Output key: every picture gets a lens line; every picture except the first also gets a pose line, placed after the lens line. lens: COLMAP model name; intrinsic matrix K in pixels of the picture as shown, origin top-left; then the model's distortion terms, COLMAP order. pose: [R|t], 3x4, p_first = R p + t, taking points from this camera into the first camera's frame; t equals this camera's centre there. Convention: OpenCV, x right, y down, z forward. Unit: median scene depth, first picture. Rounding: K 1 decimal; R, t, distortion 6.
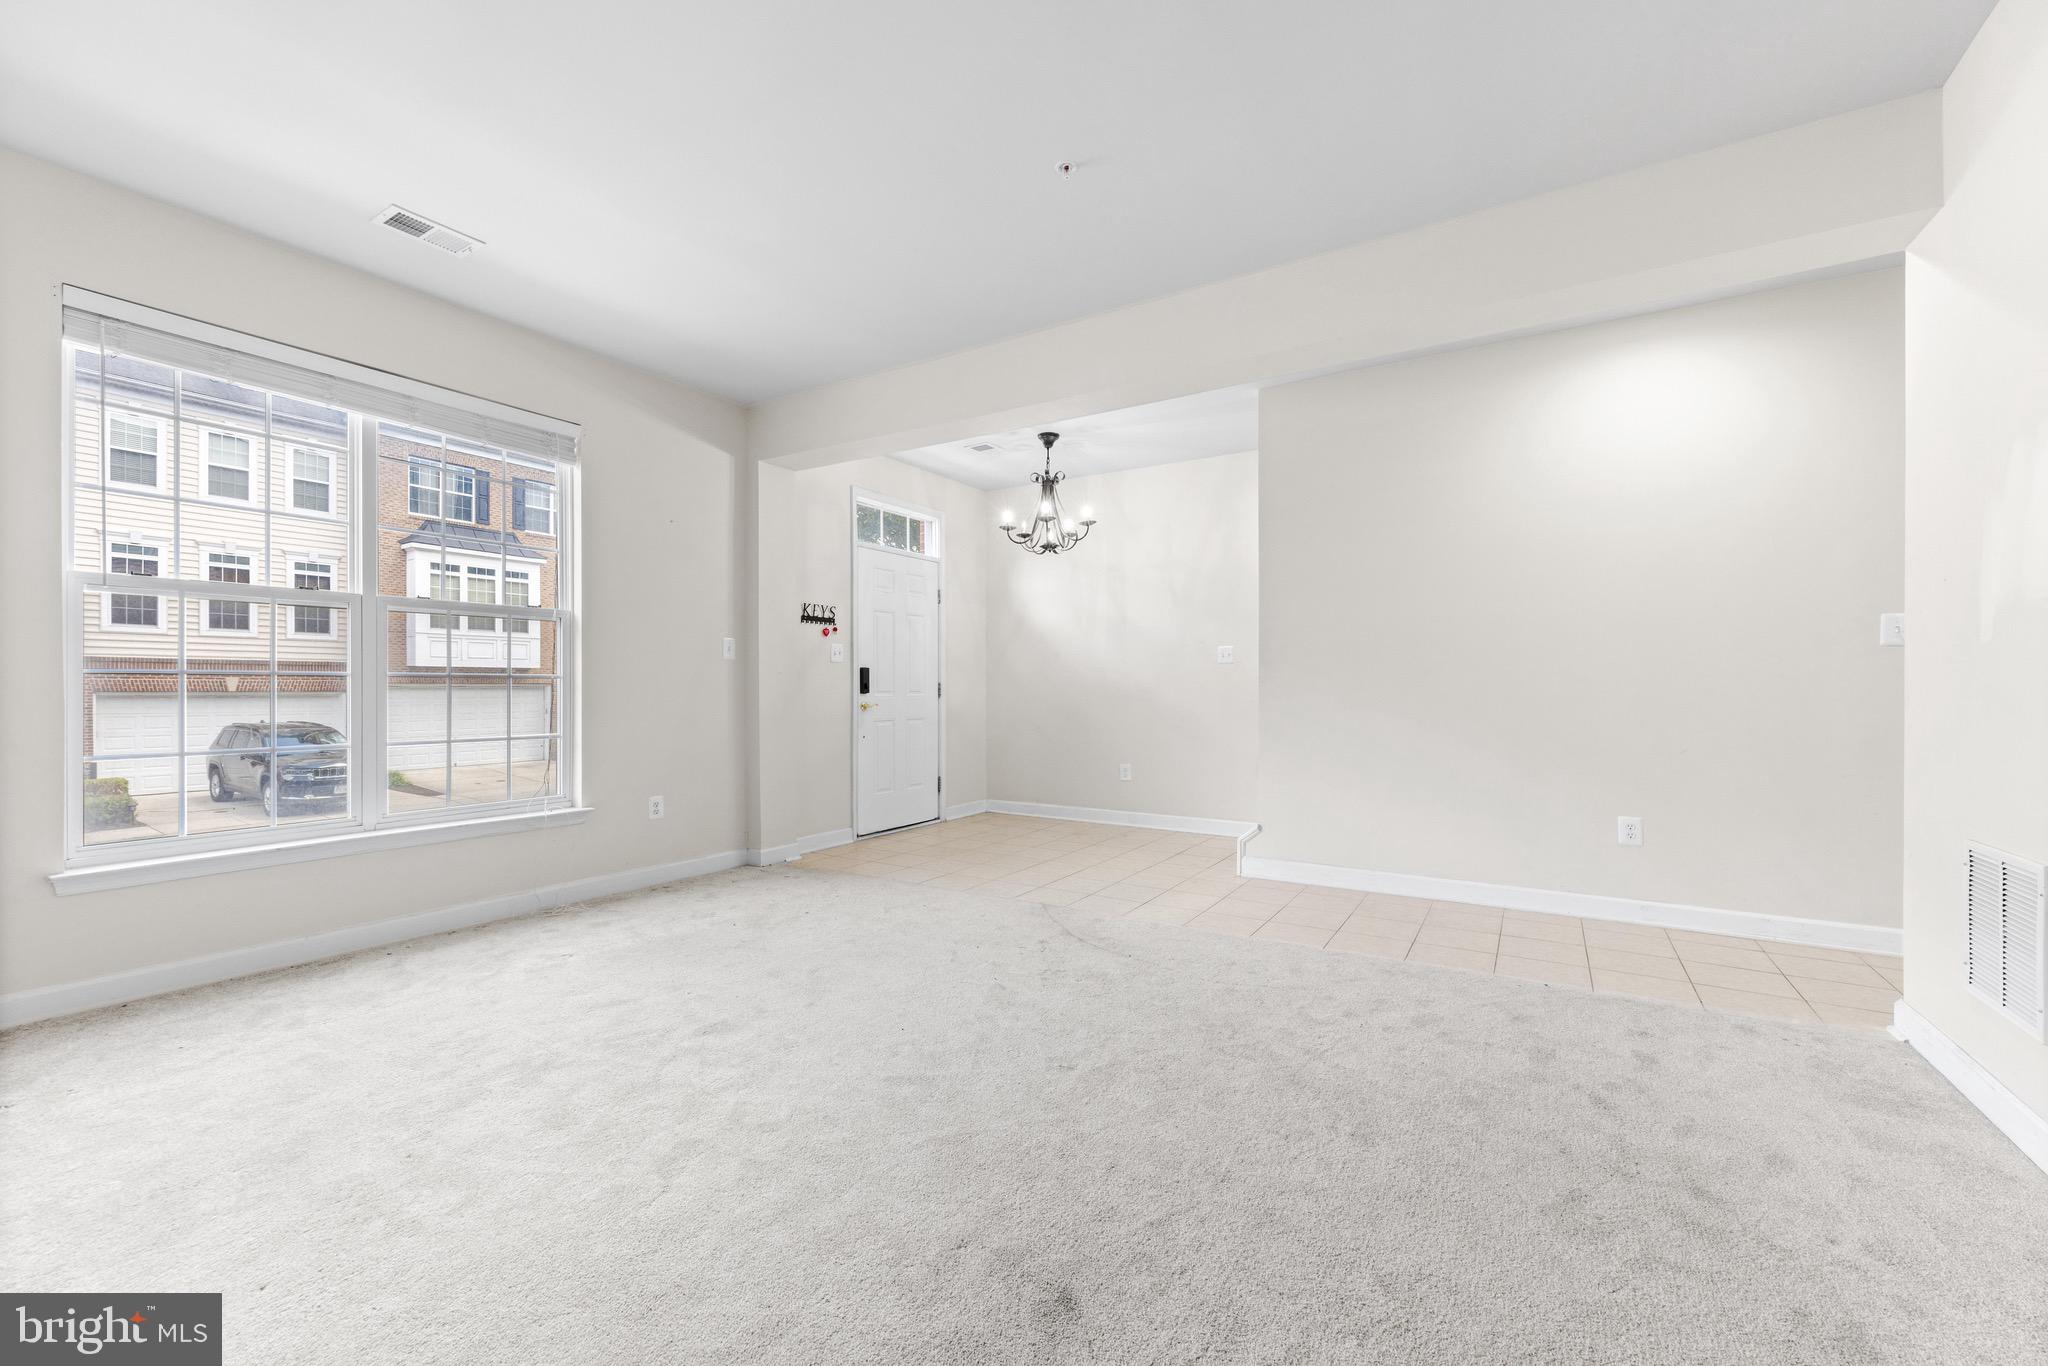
lens RADIAL K [[820.1, 0, 1025.6], [0, 820.1, 685.7], [0, 0, 1]] dist [-0.001334, 0.000163]
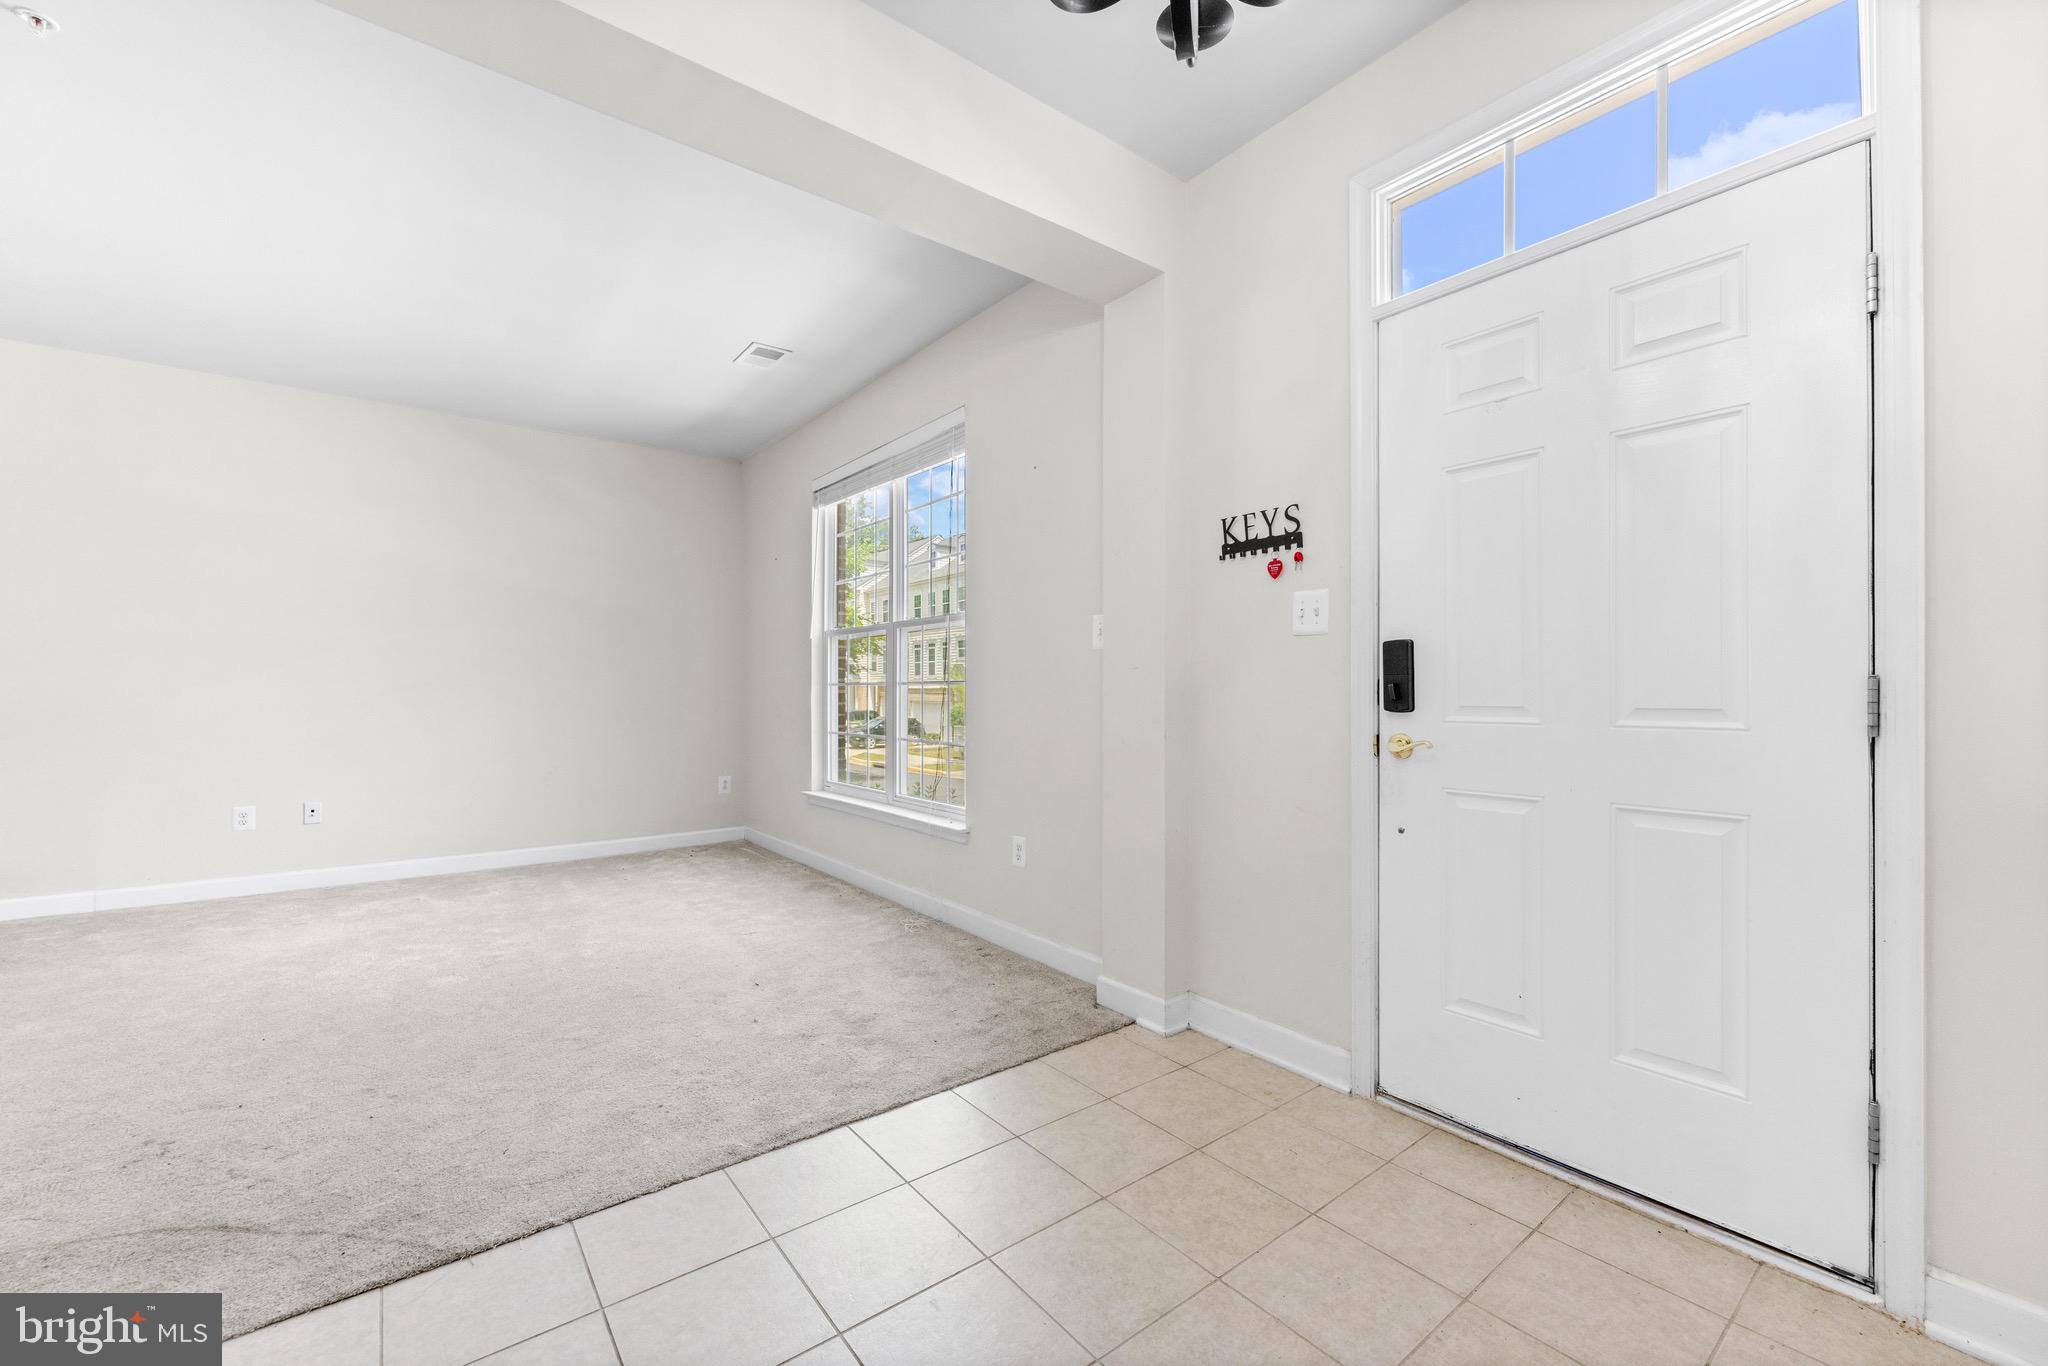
lens RADIAL K [[820.1, 0, 1024.3], [0, 820.1, 689.1], [0, 0, 1]] dist [-0.001334, 0.000163]
pose [[-0.333021, -0.005109, -0.942905, 0.214827], [-0.000389, 0.999986, -0.005281, 0.001560], [0.942919, -0.001392, -0.333019, 1.017742]]
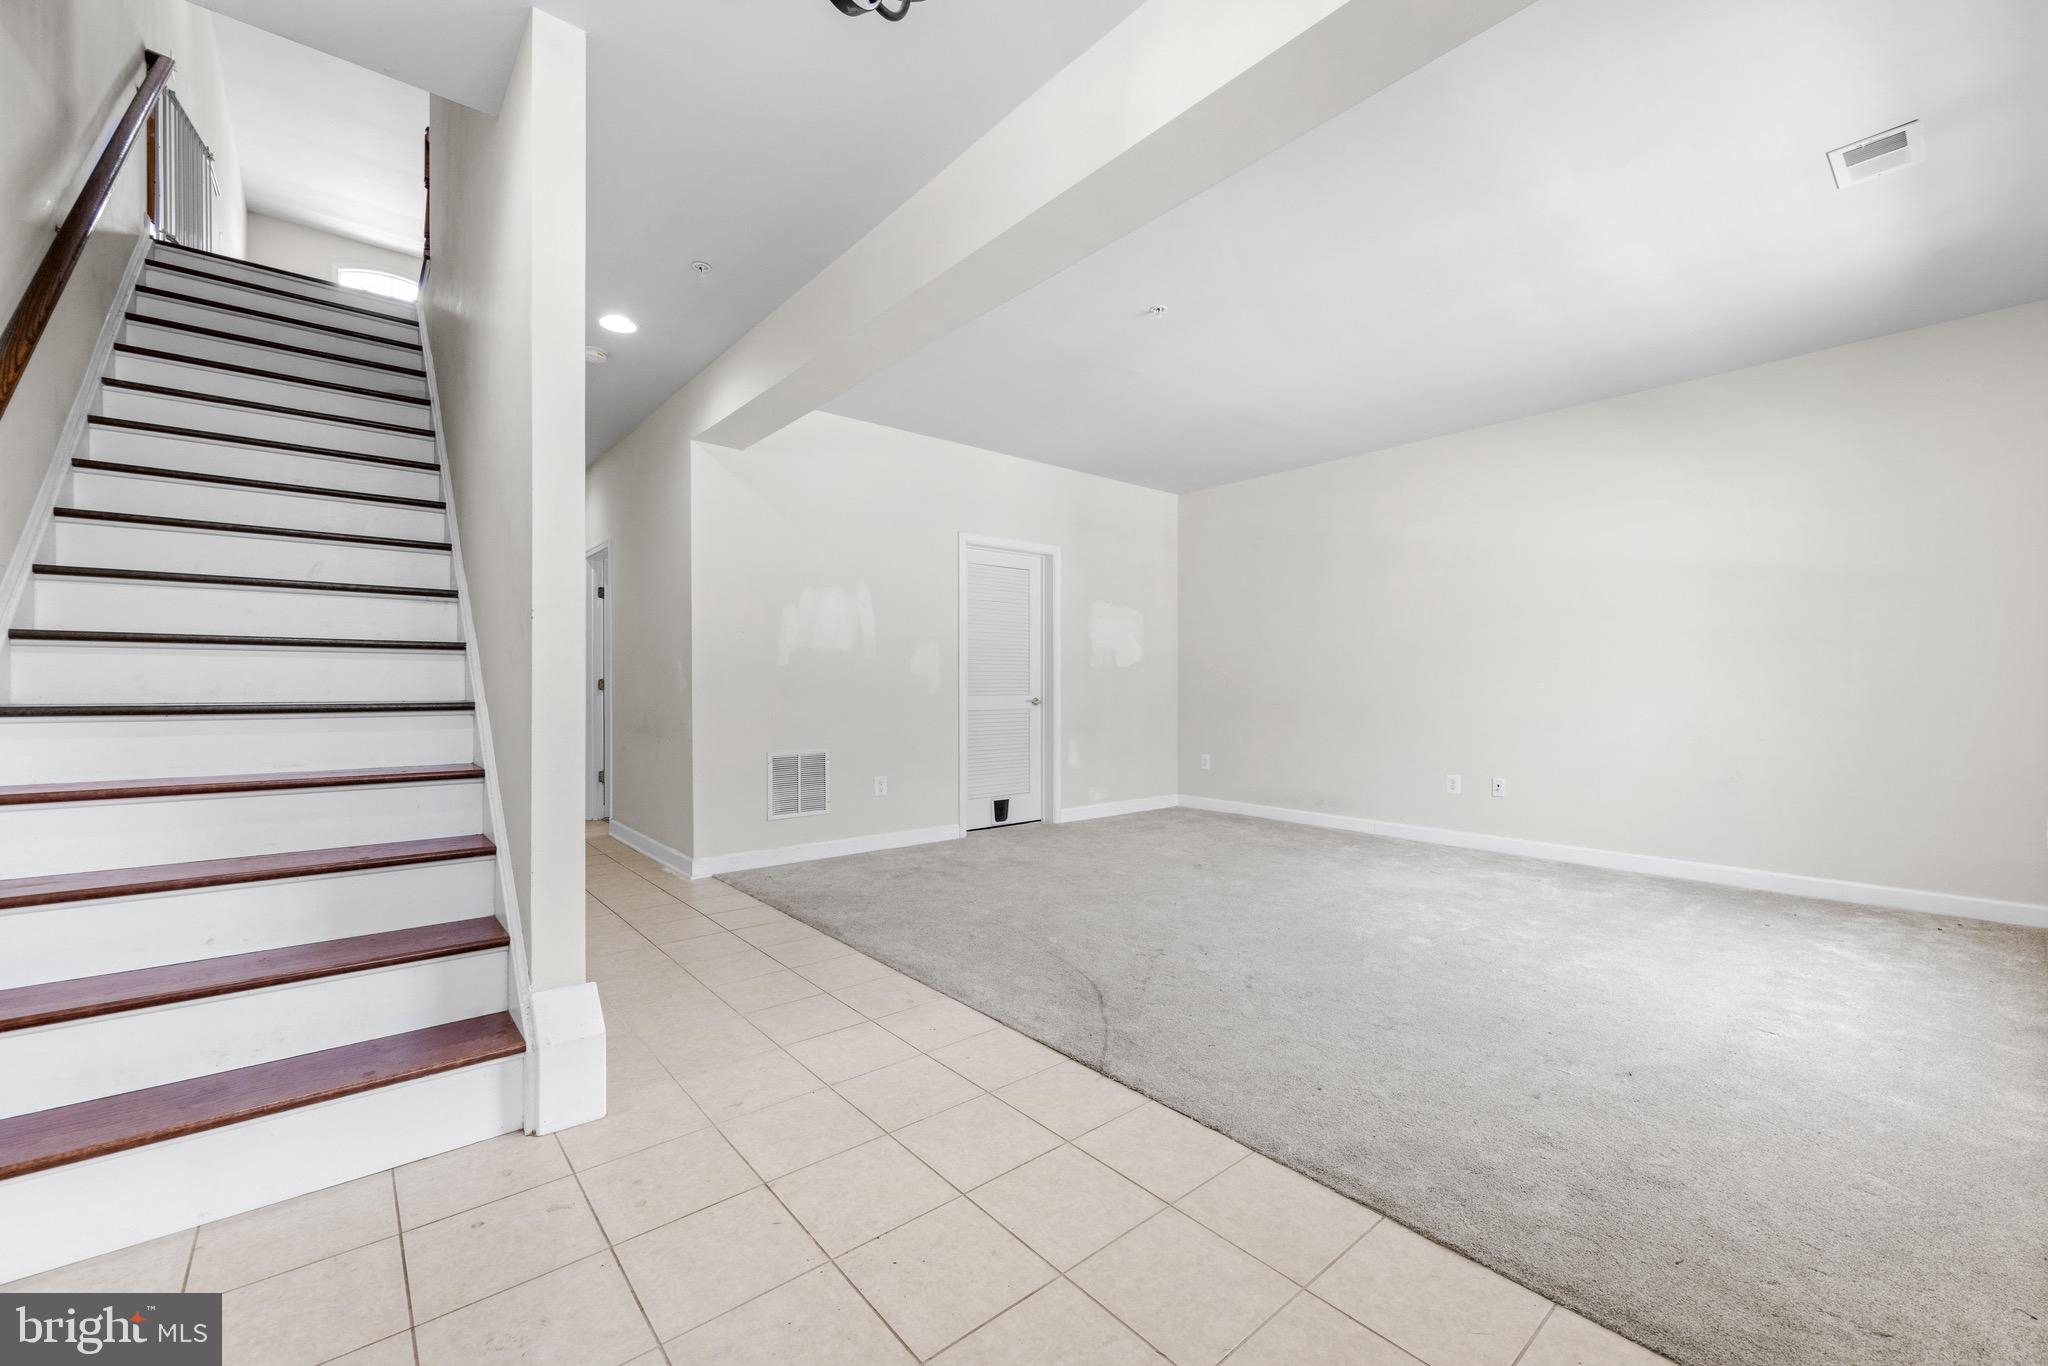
lens RADIAL K [[820.1, 0, 1026.2], [0, 820.1, 686.9], [0, 0, 1]] dist [-0.001334, 0.000163]
pose [[-0.957282, 0.000425, 0.289155, -0.076586], [0.000785, 0.999999, 0.001129, 0.002613], [-0.289154, 0.001308, -0.957282, 1.145789]]
